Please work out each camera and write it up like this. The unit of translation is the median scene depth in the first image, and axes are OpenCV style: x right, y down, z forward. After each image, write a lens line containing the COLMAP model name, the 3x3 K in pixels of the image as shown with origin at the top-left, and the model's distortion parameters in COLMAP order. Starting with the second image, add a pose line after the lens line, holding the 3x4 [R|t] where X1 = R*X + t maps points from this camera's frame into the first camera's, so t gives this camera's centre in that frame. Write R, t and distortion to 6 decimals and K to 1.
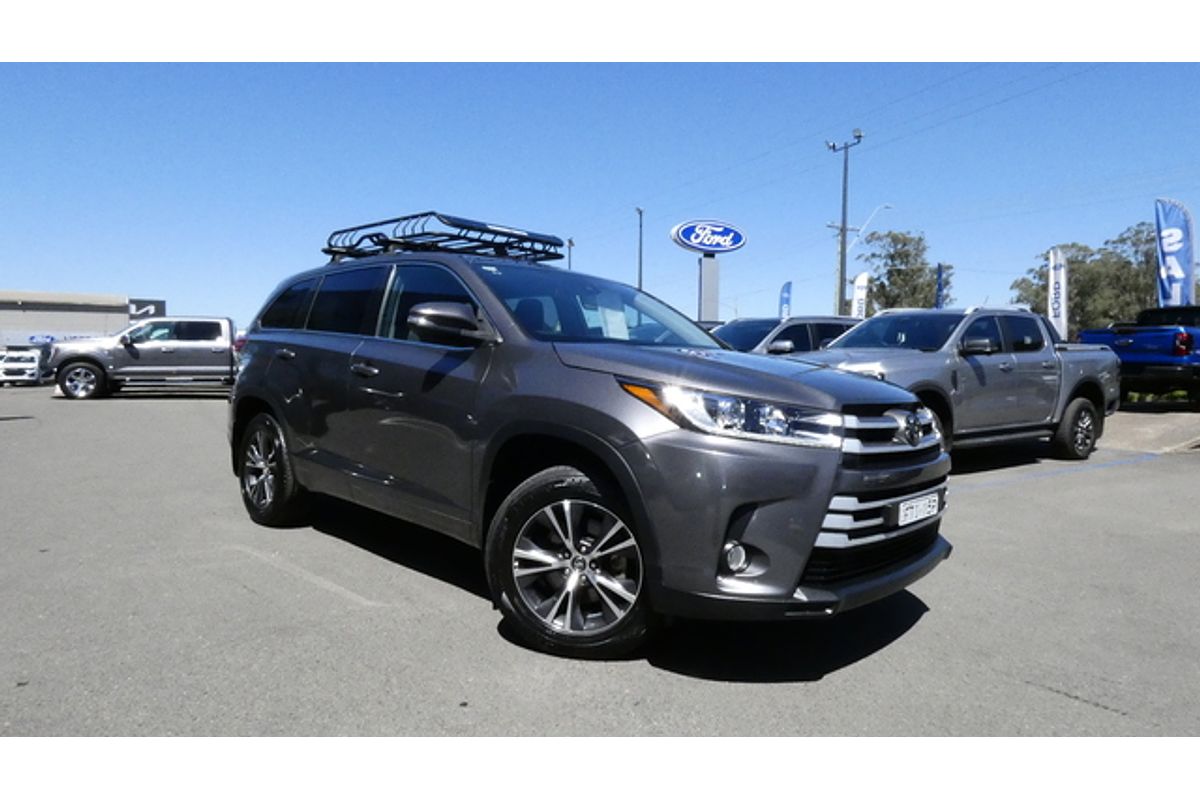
lens RADIAL K [[778.0, 0, 595.7], [0, 778.0, 382.8], [0, 0, 1]] dist [-0.008976, -0.001315]
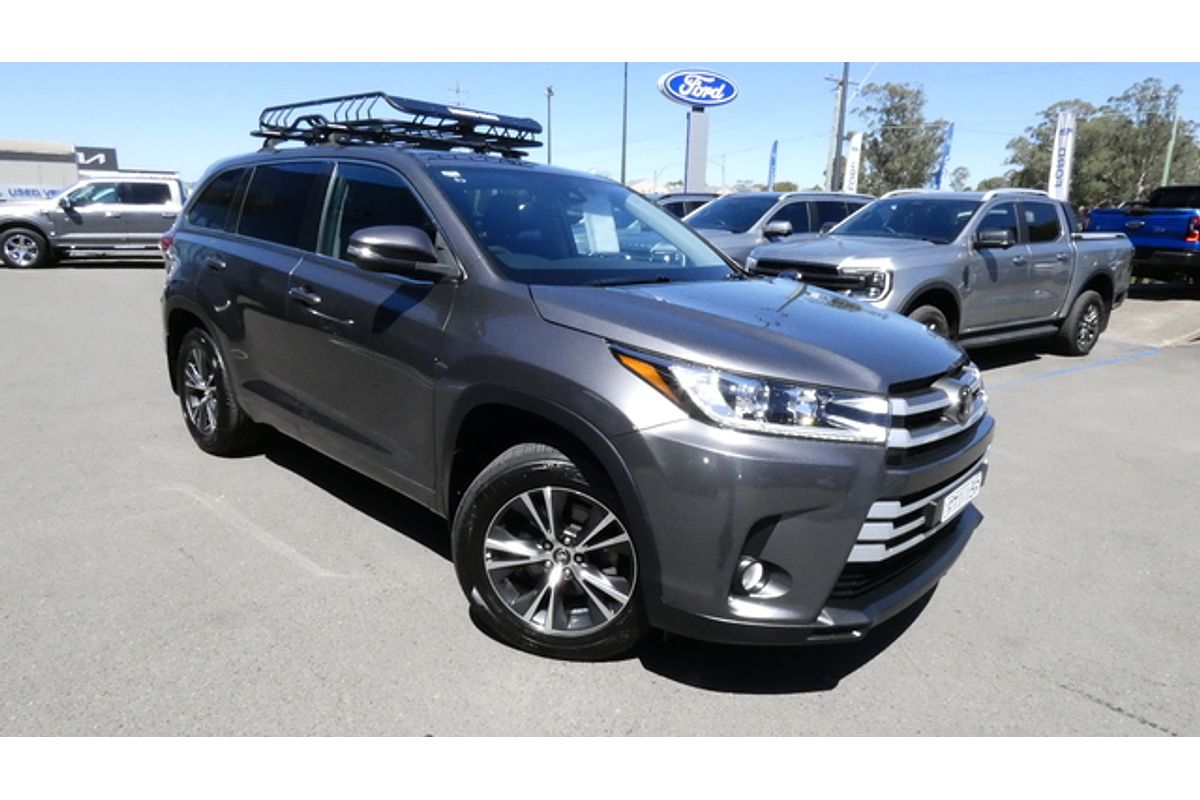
lens RADIAL K [[761.2, 0, 600.2], [0, 761.2, 390.4], [0, 0, 1]] dist [-0.009850, 0.000460]
pose [[0.999434, 0.003397, 0.033465, -0.007226], [-0.010252, 0.978317, 0.206858, -0.103201], [-0.032037, -0.207084, 0.977799, 0.193168]]
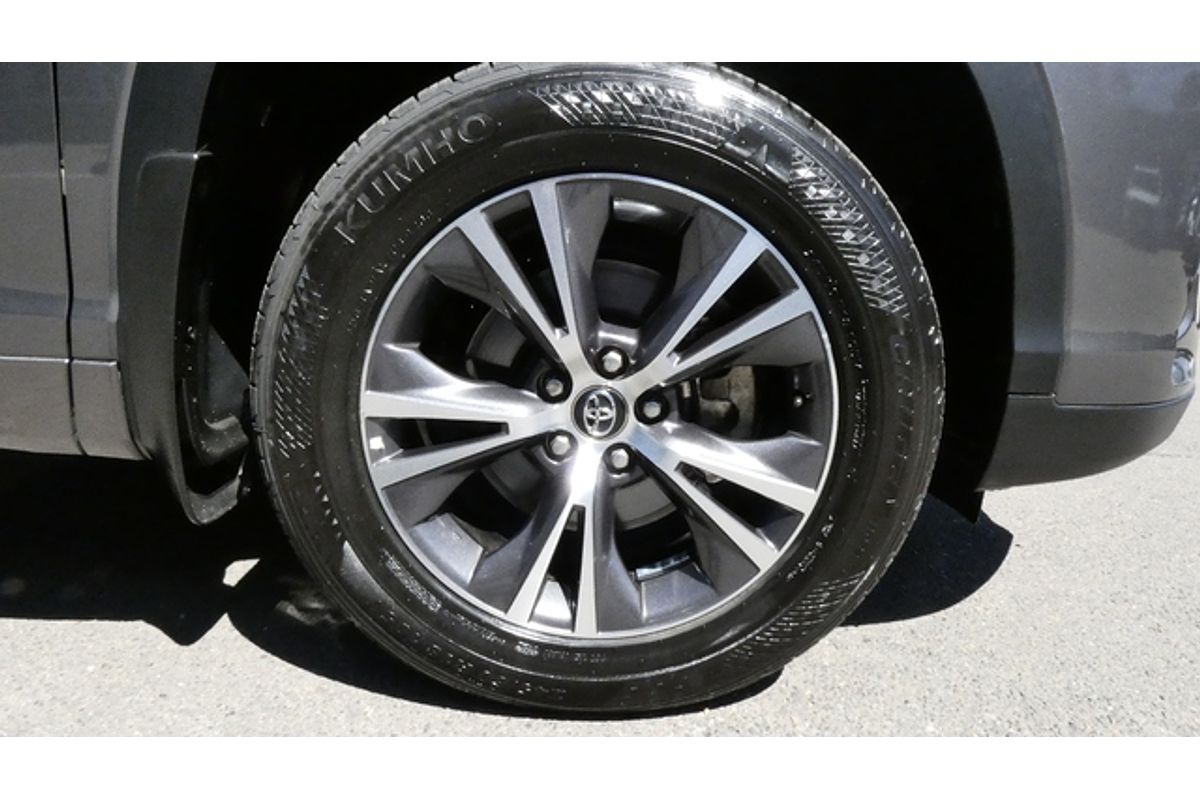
lens RADIAL K [[691.9, 0, 600.0], [0, 691.9, 400.0], [0, 0, 1]] dist [0.001516, -0.000306]
pose [[0.961967, -0.124110, 0.243342, -0.073771], [0.081342, 0.980563, 0.178551, 0.159192], [-0.260772, -0.151967, 0.953365, 0.658026]]
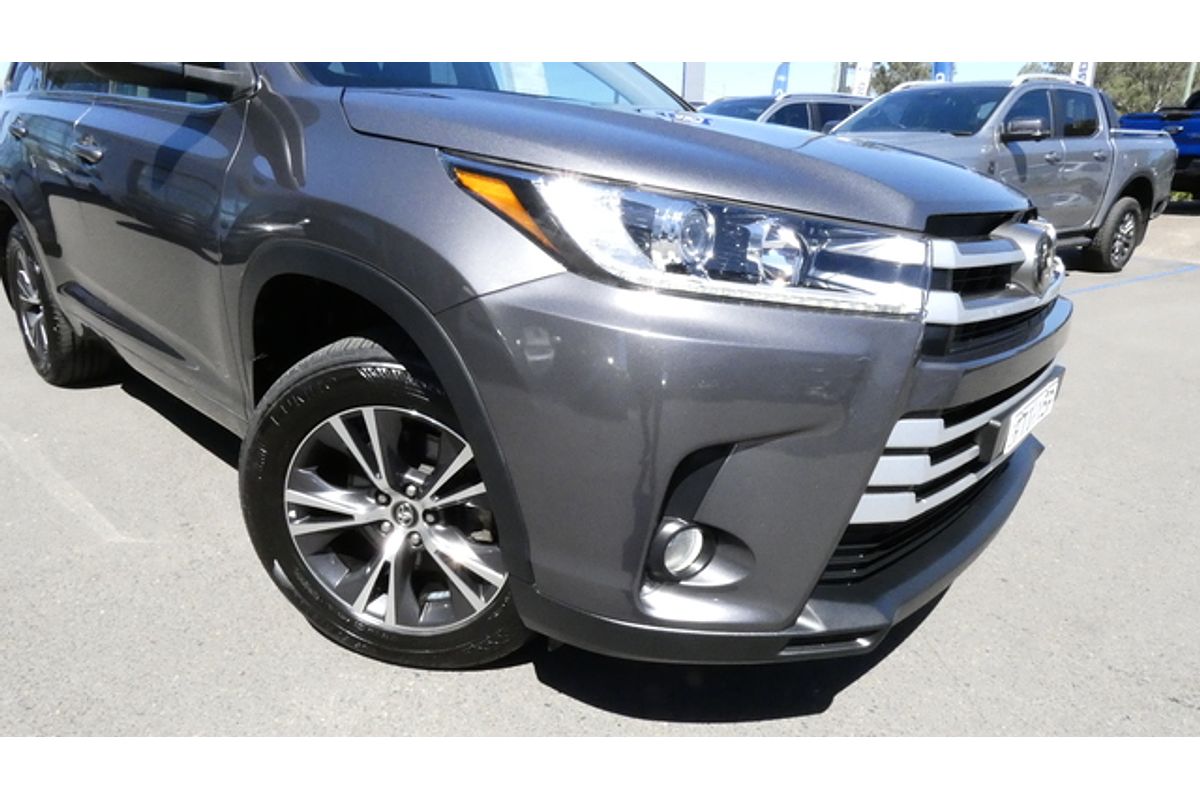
lens RADIAL K [[730.1, 0, 613.2], [0, 730.1, 398.1], [0, 0, 1]] dist [-0.005818, -0.002531]
pose [[0.999328, -0.011057, 0.034948, 0.094216], [0.000635, 0.958498, 0.285099, 0.007005], [-0.036650, -0.284885, 0.957861, 0.459669]]
